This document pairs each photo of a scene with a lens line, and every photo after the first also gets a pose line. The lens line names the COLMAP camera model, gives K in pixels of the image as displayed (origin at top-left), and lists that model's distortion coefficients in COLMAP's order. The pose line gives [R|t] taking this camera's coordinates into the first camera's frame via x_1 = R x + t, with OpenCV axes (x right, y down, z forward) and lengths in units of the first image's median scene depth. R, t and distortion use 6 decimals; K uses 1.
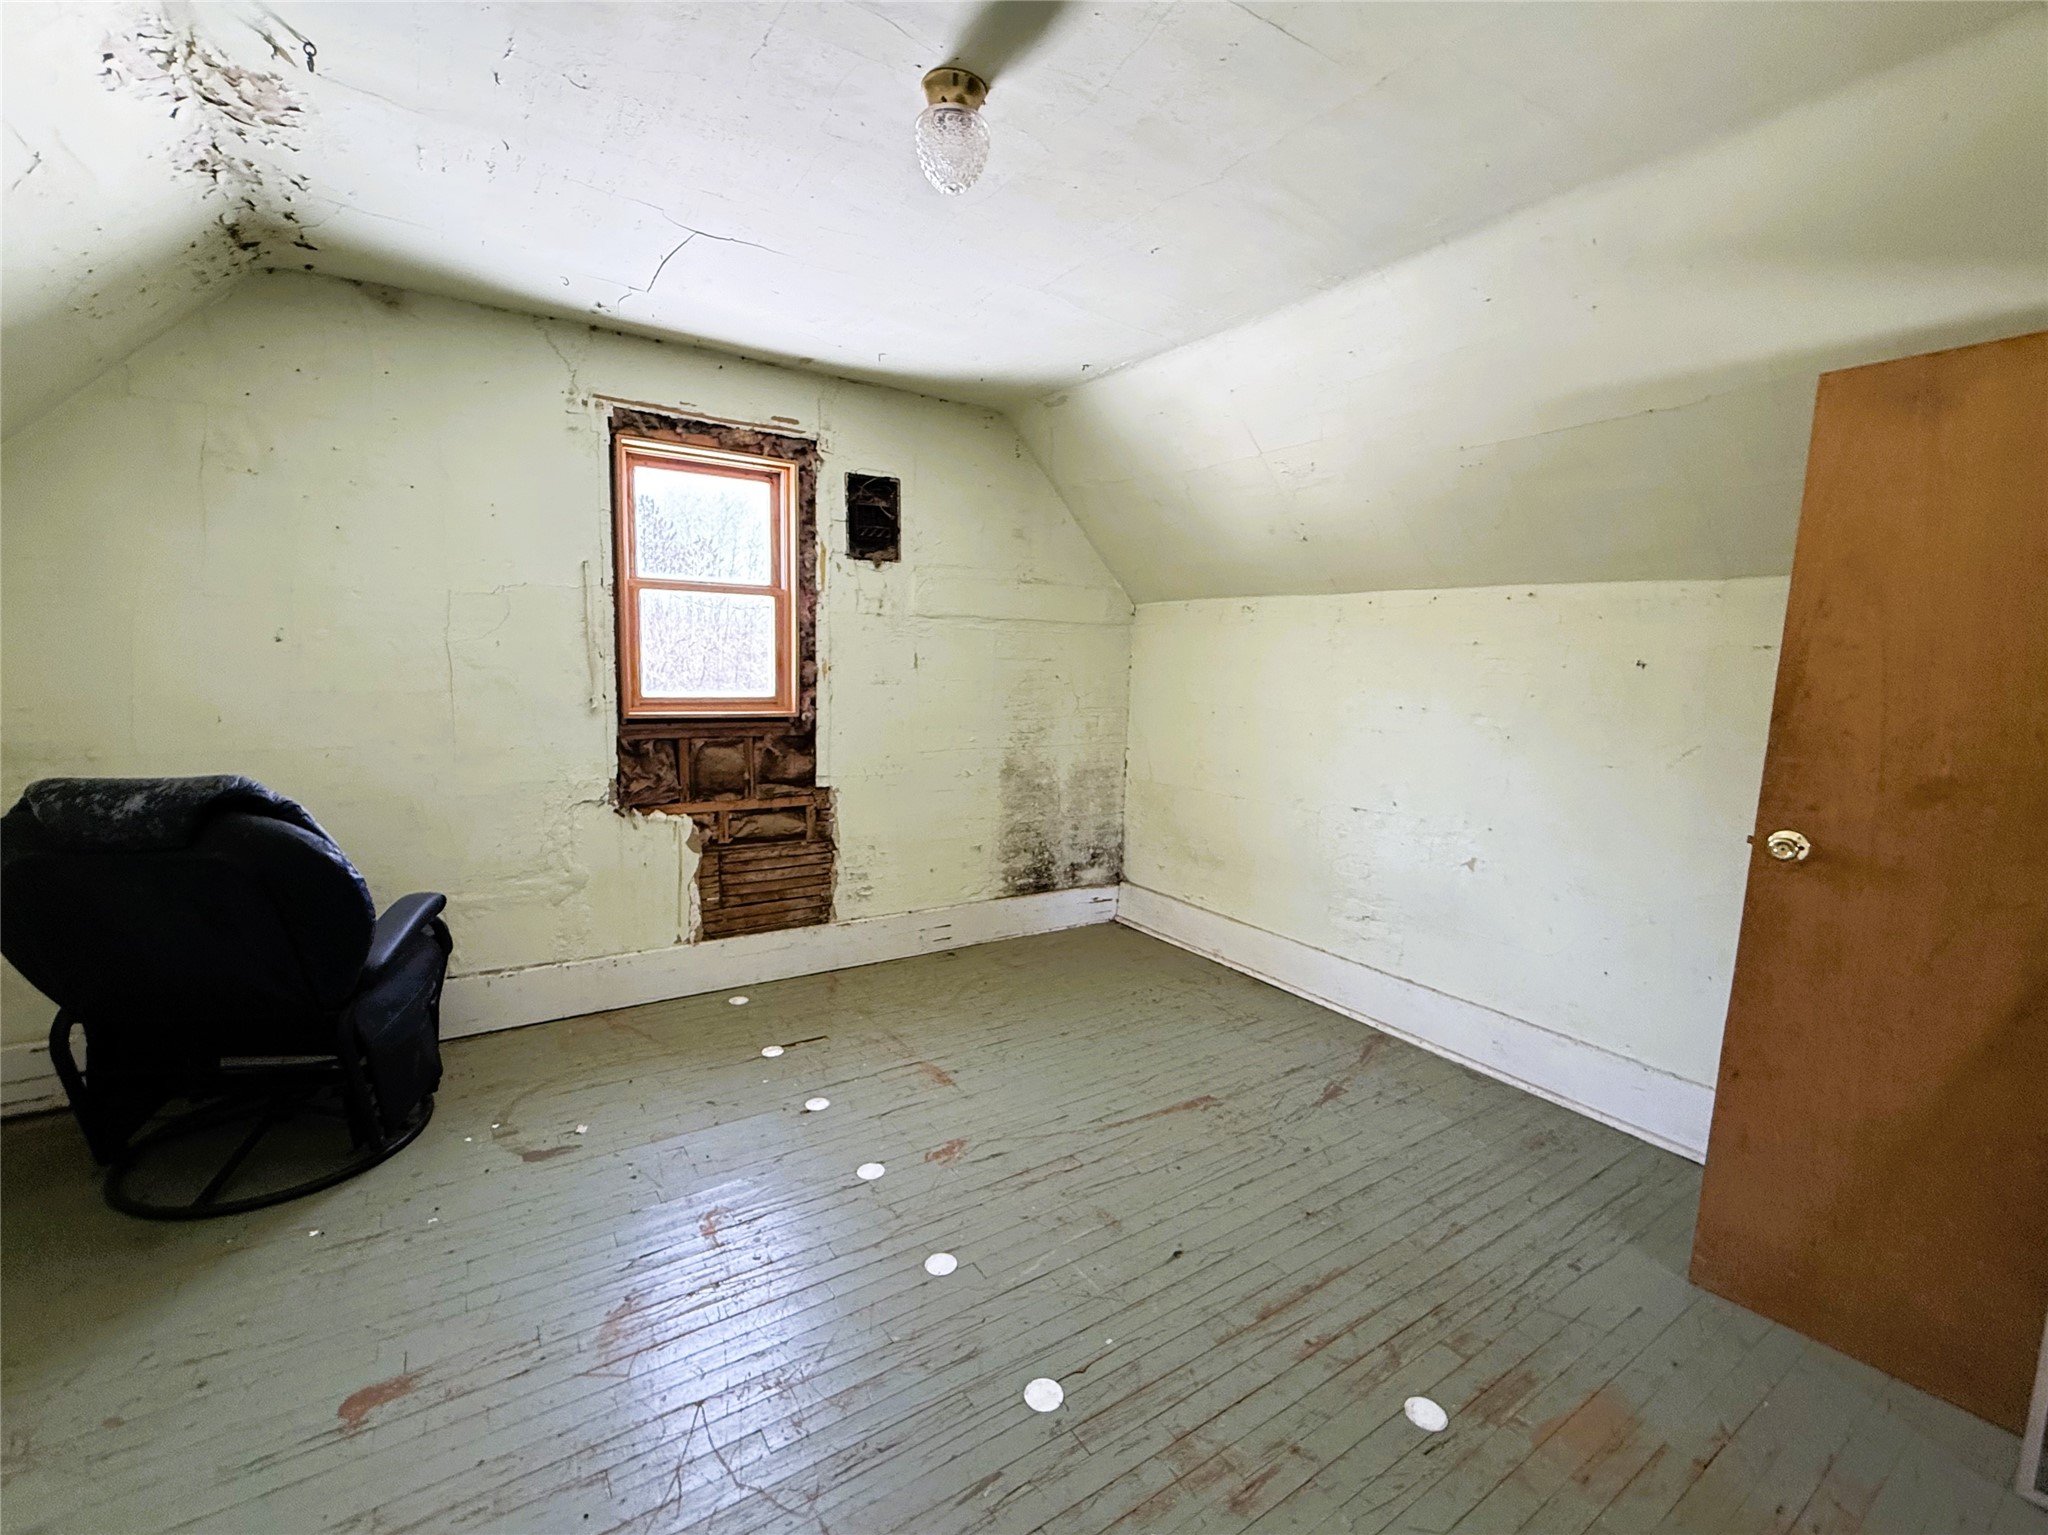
lens RADIAL K [[830.8, 0, 1018.4], [0, 830.8, 760.8], [0, 0, 1]] dist [-0.002945, -0.000059]
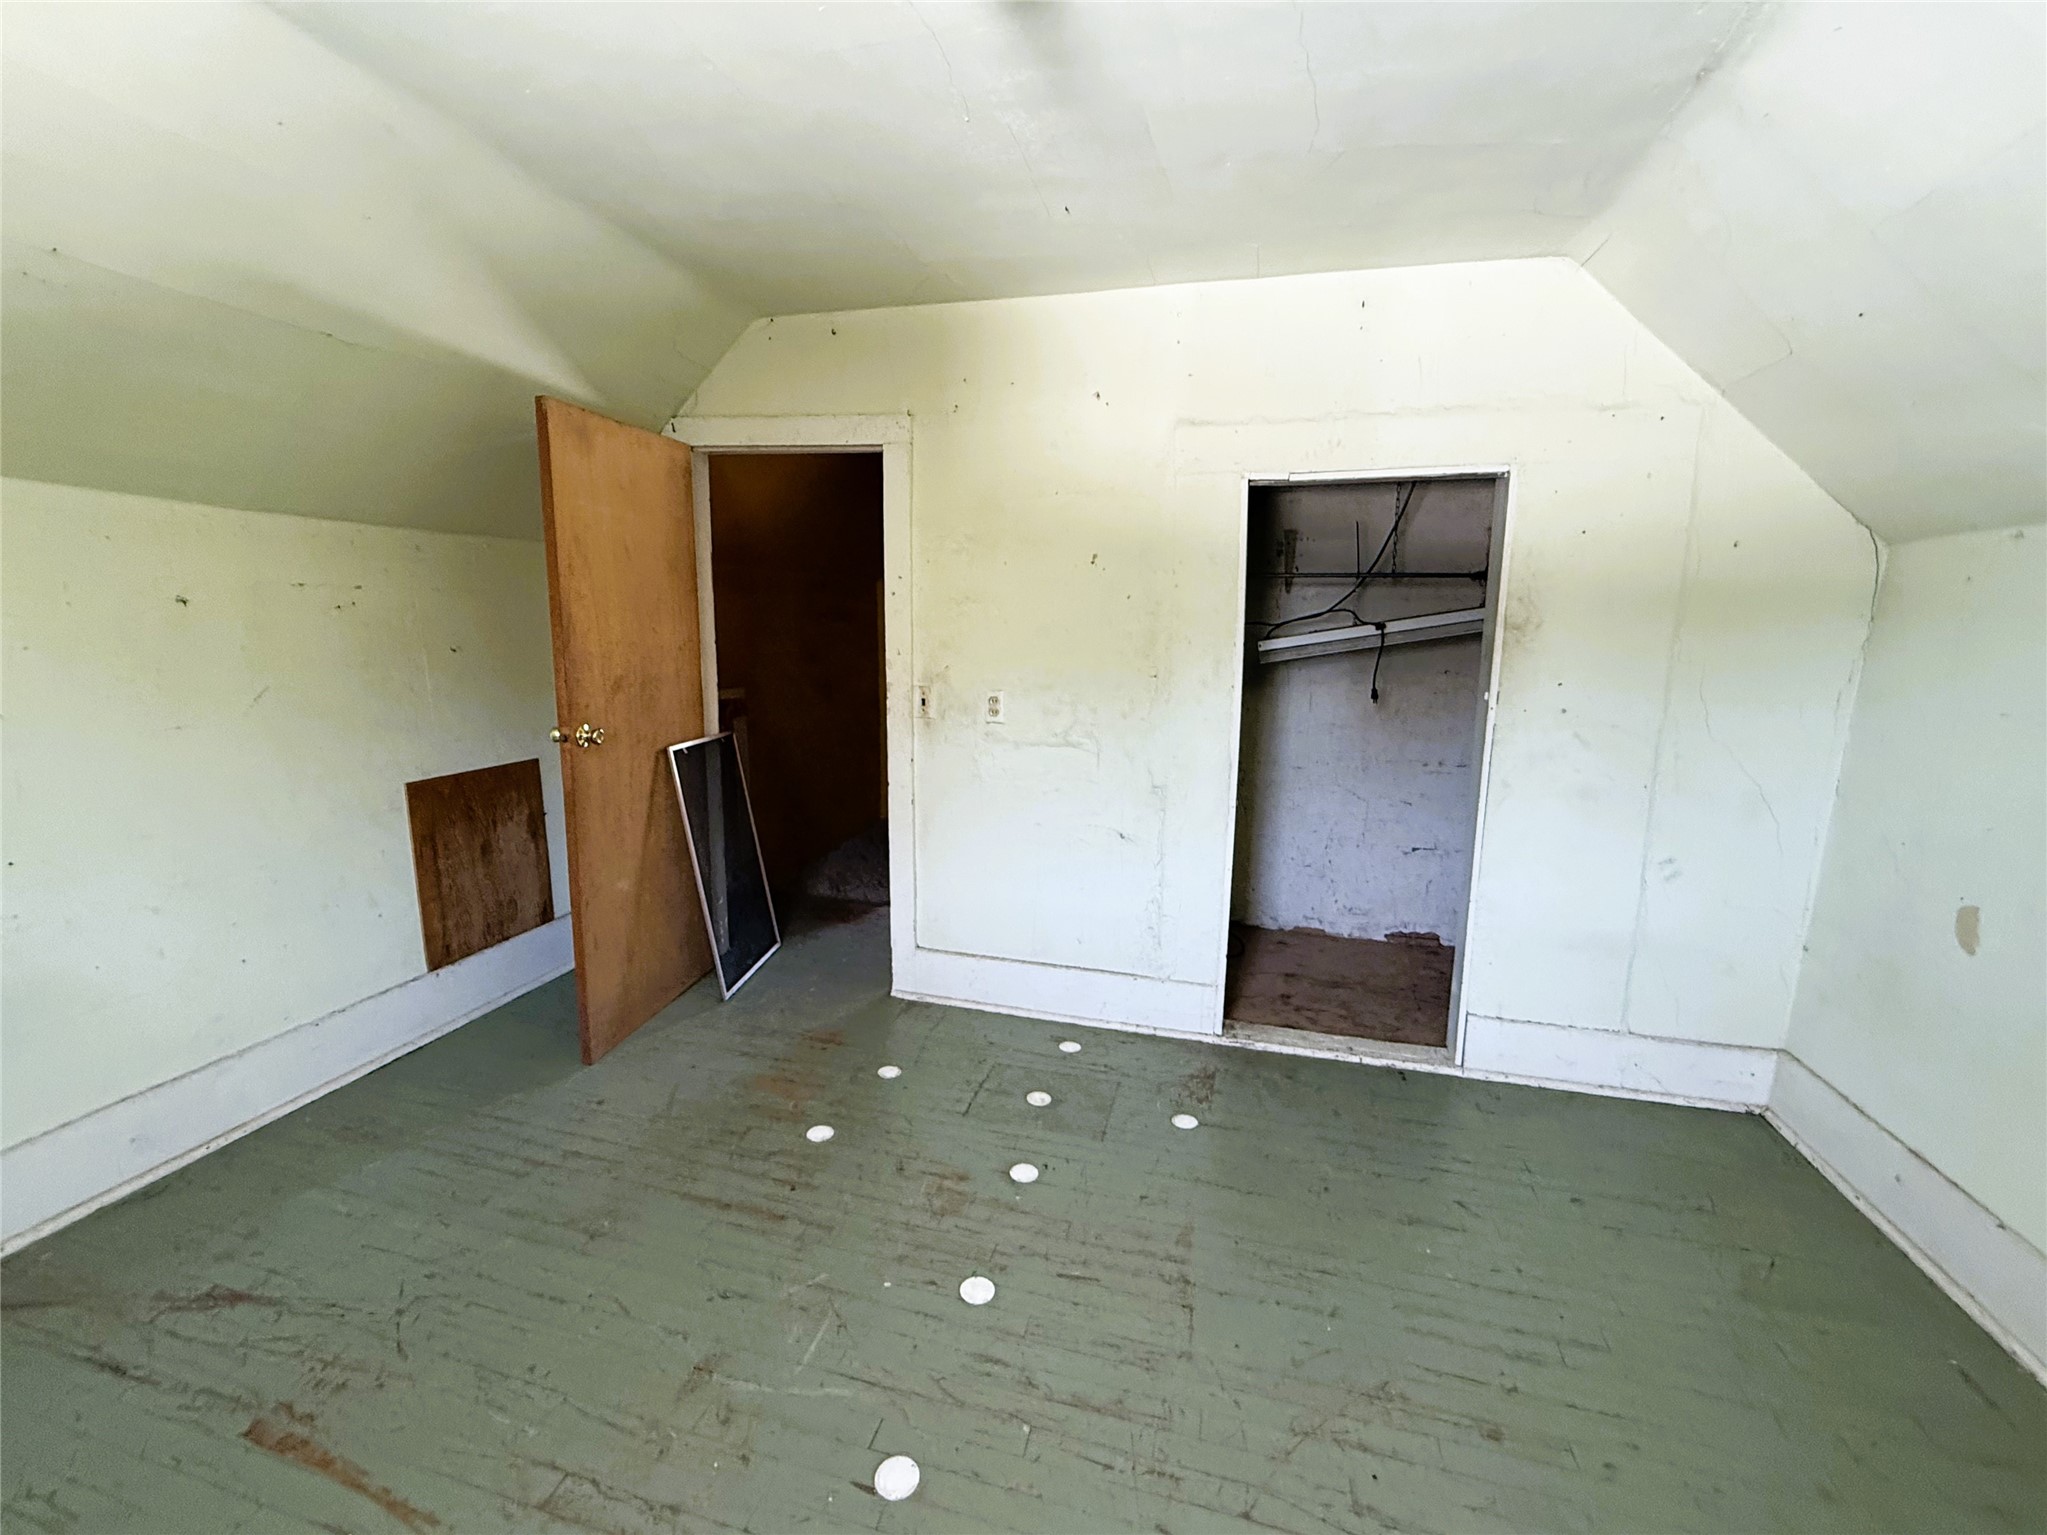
lens RADIAL K [[816.8, 0, 1013.9], [0, 816.8, 763.4], [0, 0, 1]] dist [-0.001246, 0.000423]
pose [[-0.631169, -0.173432, 0.756007, -0.654033], [0.061431, 0.960443, 0.271618, -0.199928], [-0.773208, 0.217879, -0.595548, 1.345433]]
